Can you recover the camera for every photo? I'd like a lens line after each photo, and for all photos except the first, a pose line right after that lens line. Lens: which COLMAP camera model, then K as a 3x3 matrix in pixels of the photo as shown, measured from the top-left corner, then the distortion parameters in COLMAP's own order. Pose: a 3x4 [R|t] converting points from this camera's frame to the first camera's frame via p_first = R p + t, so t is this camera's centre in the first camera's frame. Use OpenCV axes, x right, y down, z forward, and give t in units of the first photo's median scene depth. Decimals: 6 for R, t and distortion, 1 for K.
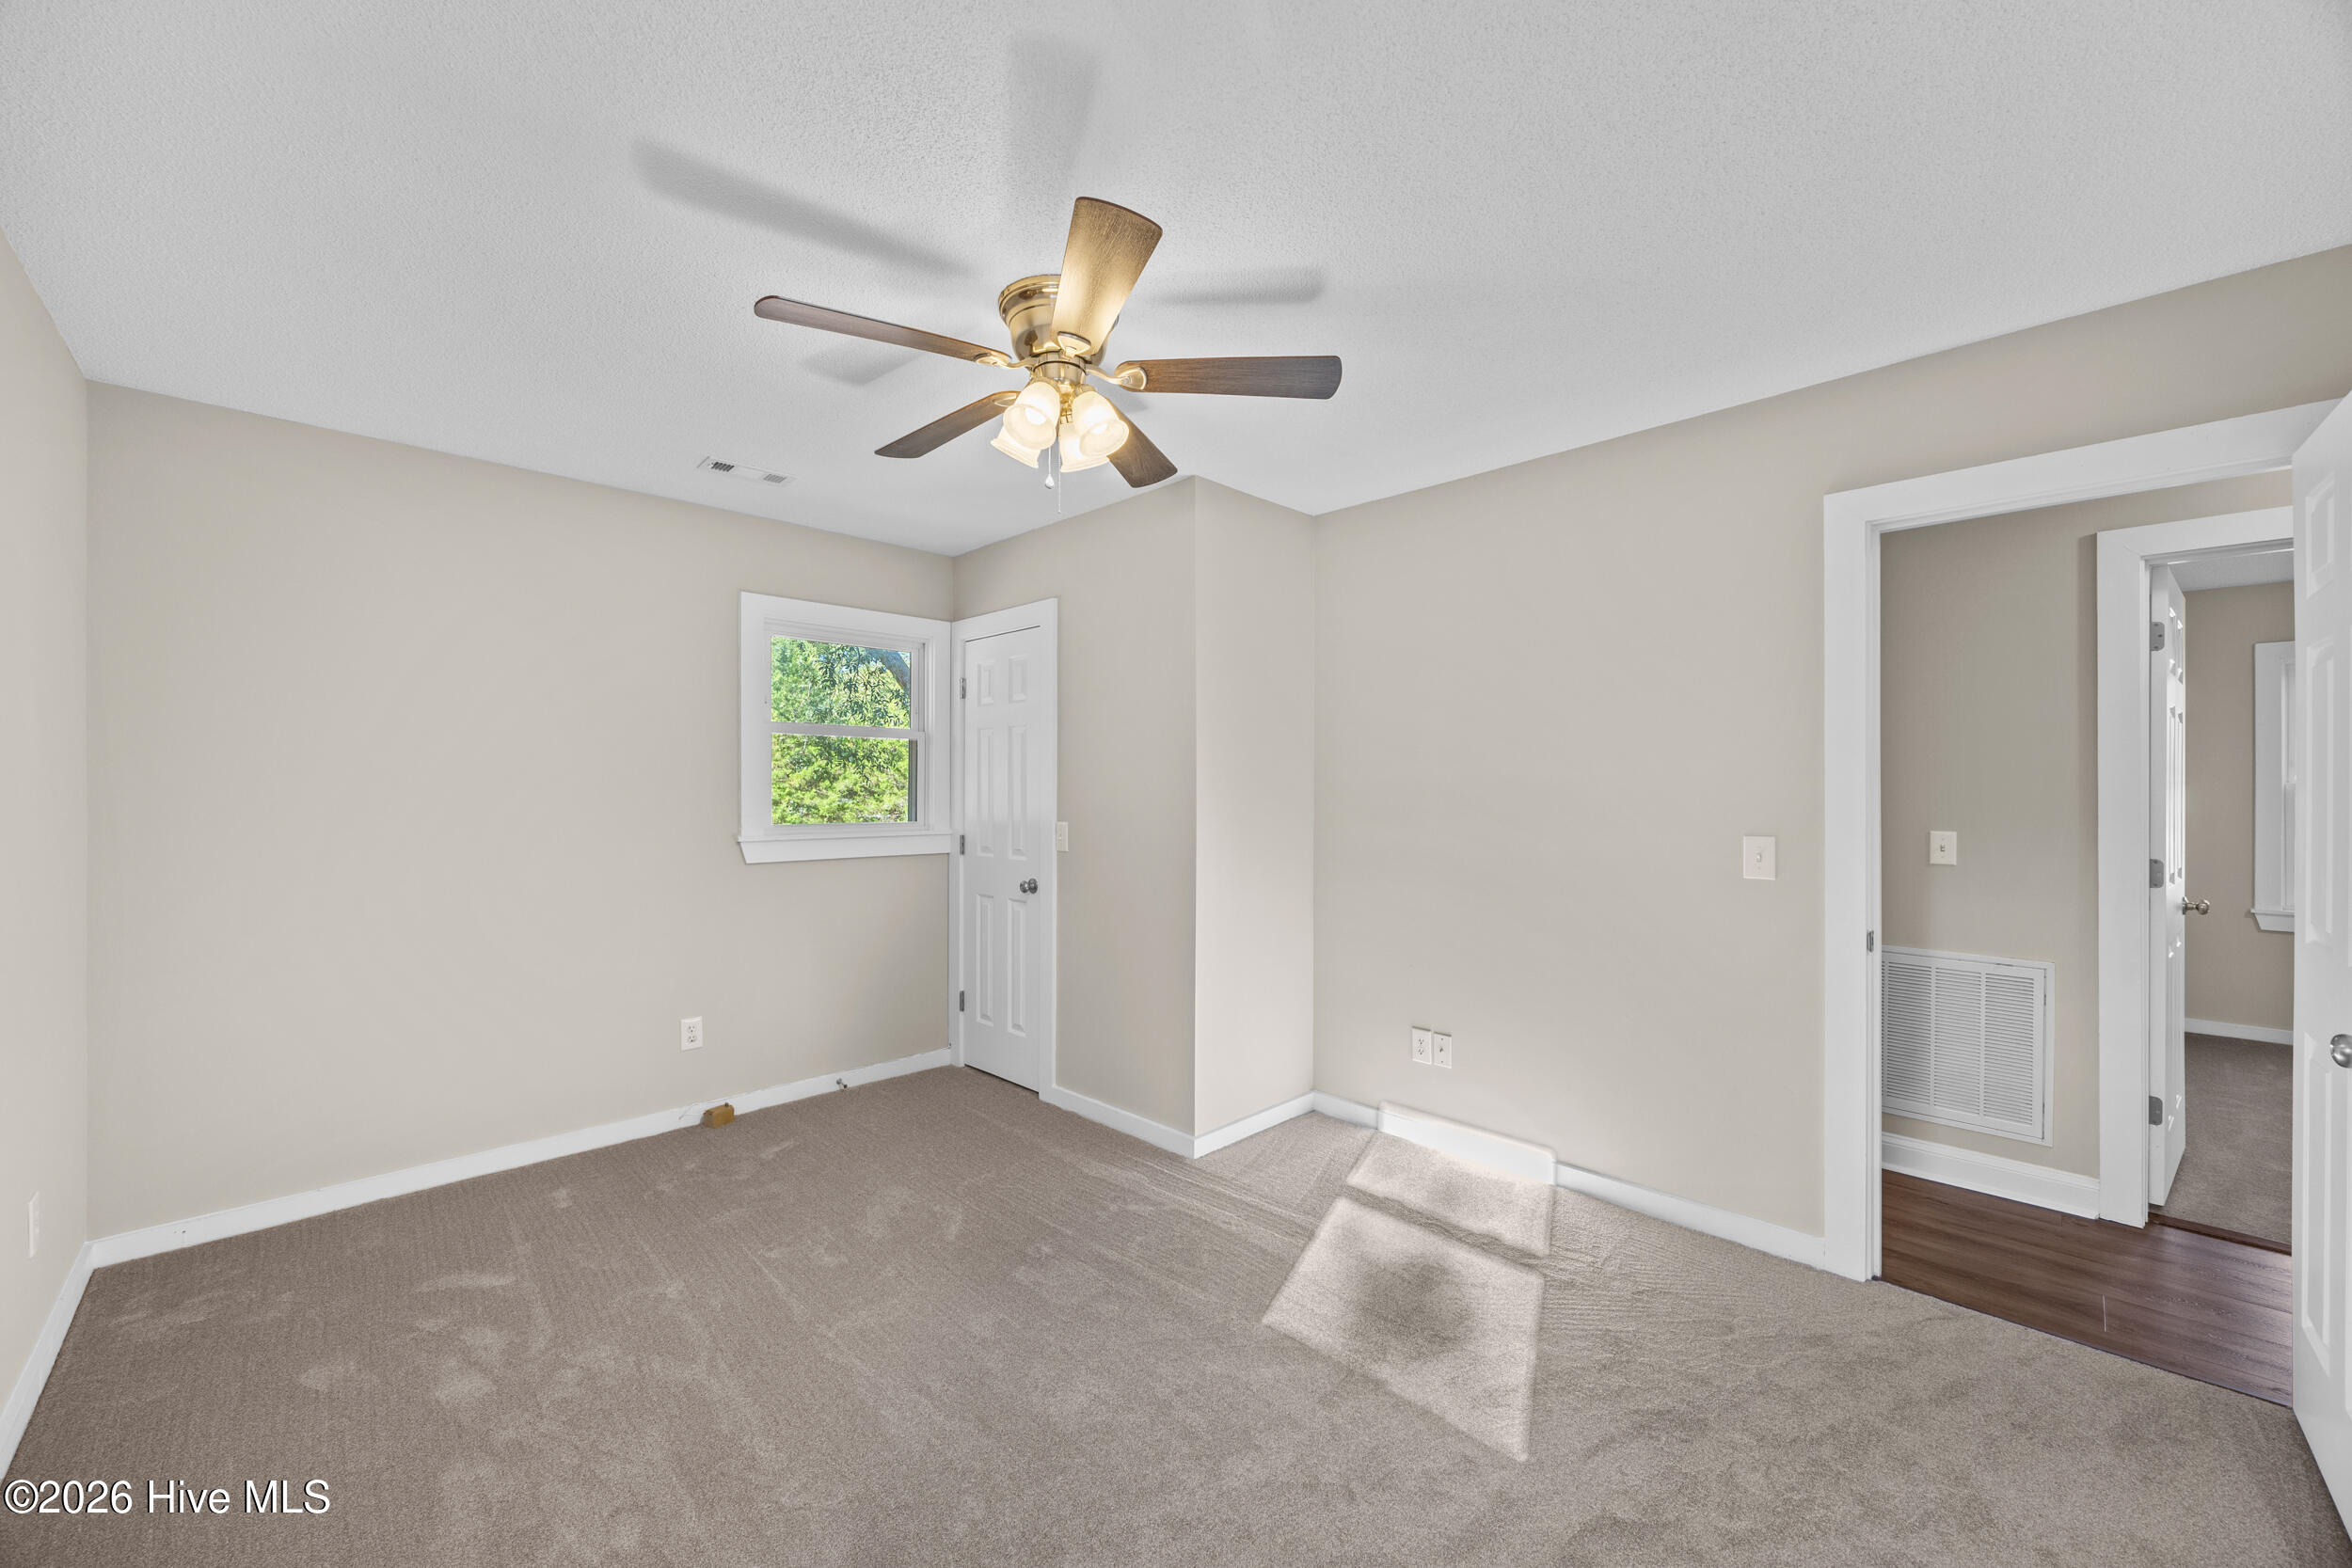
lens RADIAL K [[896.6, 0, 1176.0], [0, 896.6, 784.0], [0, 0, 1]] dist [-0.000488, -0.000021]
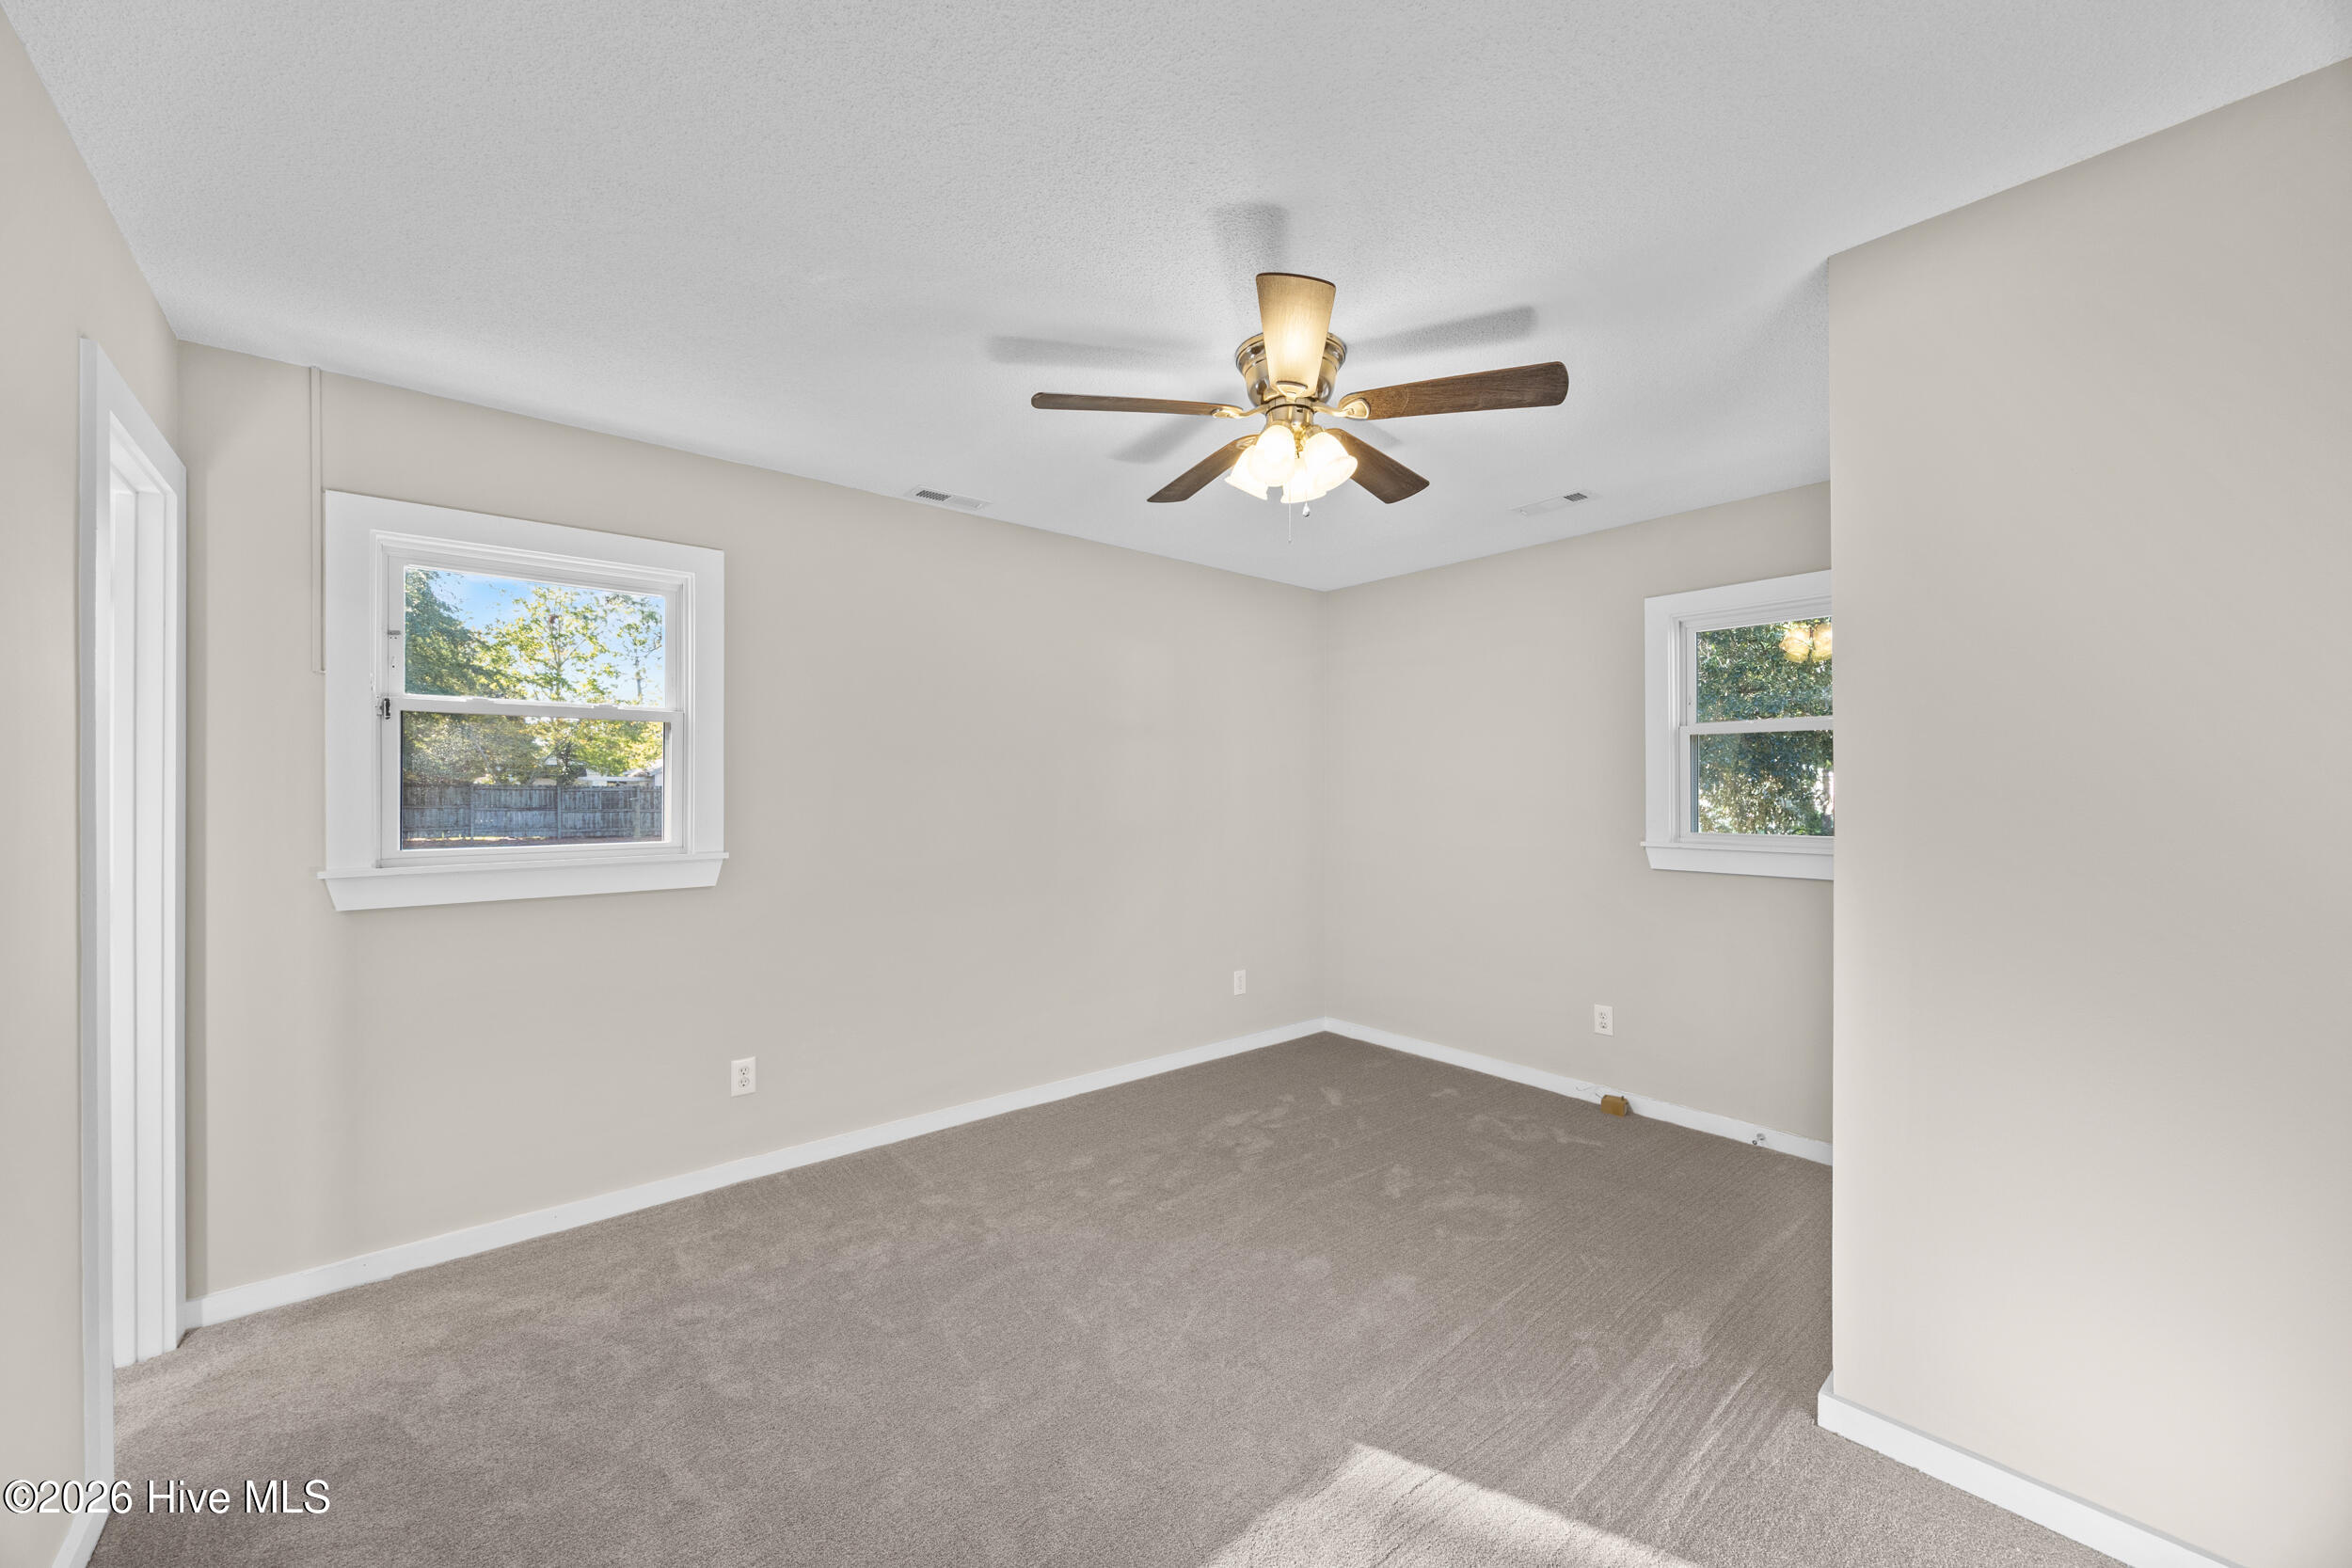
lens RADIAL K [[892.6, 0, 1164.4], [0, 892.6, 788.3], [0, 0, 1]] dist [0.000215, -0.000026]
pose [[-0.075471, -0.006106, -0.997129, 0.685380], [0.002603, 0.999977, -0.006321, 0.004633], [0.997145, -0.003073, -0.075454, 0.659394]]
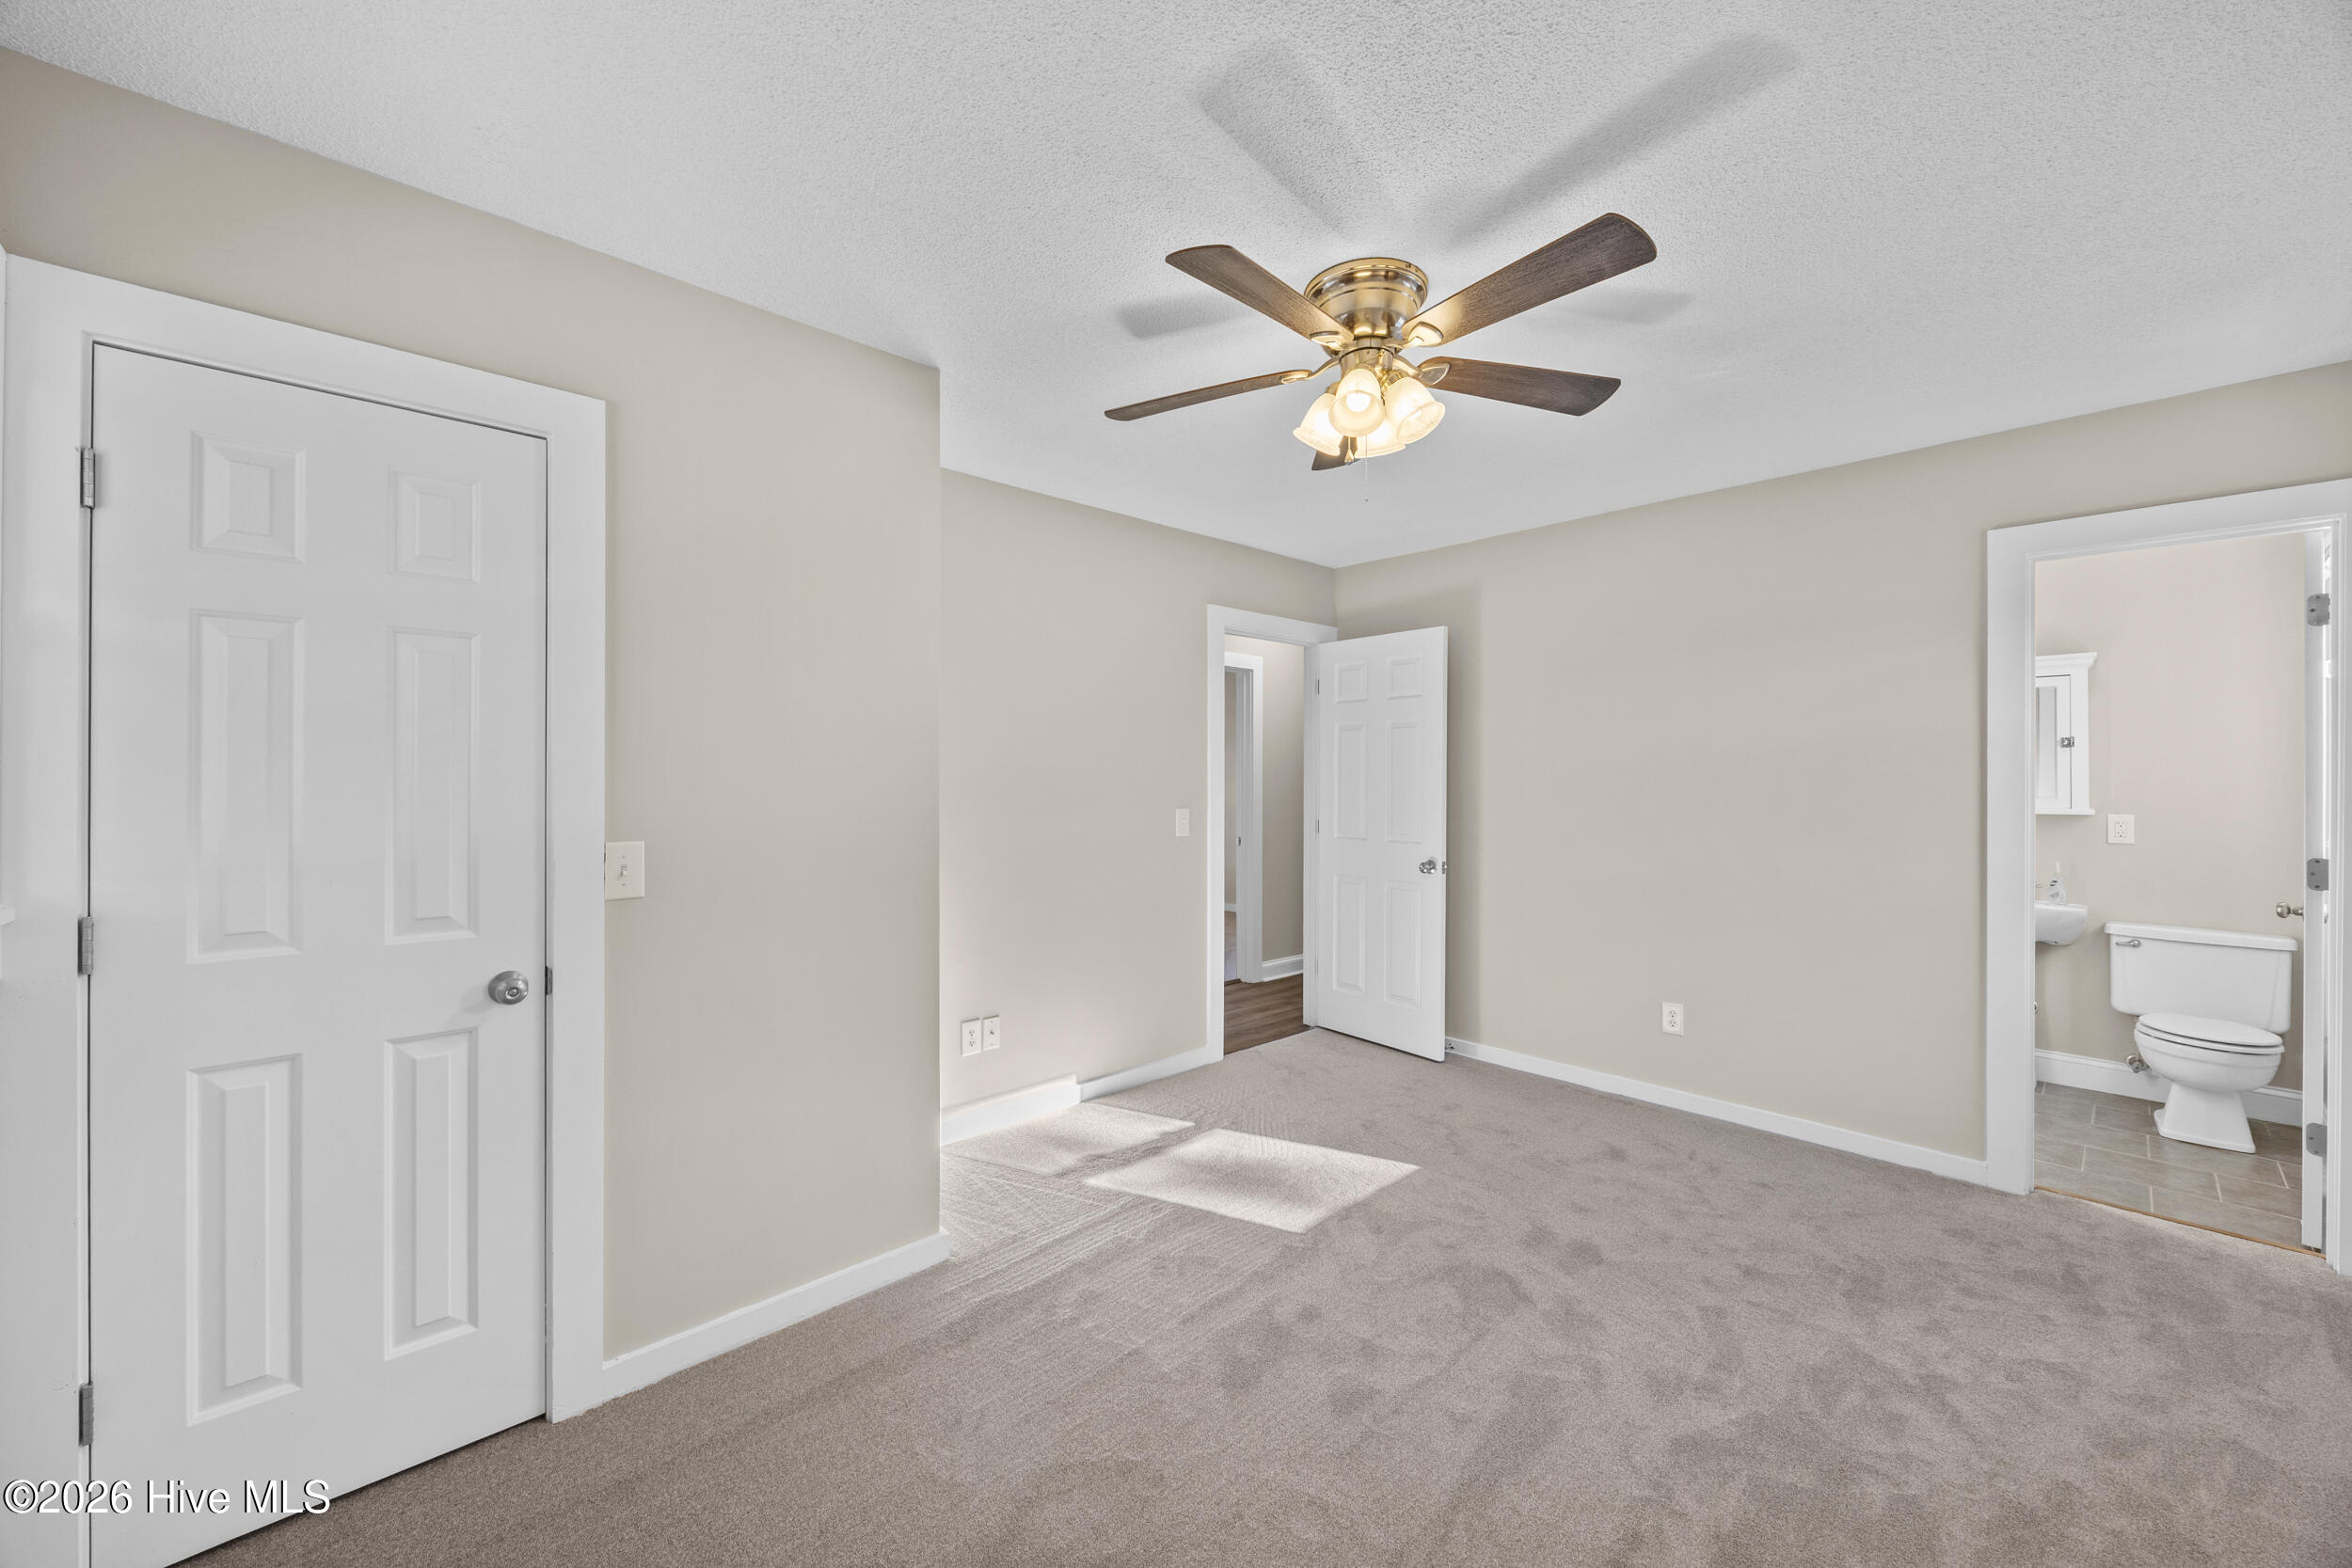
lens RADIAL K [[913.7, 0, 1178.5], [0, 913.7, 779.6], [0, 0, 1]] dist [-0.000028, -0.000085]
pose [[0.016238, -0.001660, 0.999867, -0.806150], [-0.005273, 0.999985, 0.001746, 0.004674], [-0.999854, -0.005301, 0.016229, 0.834717]]
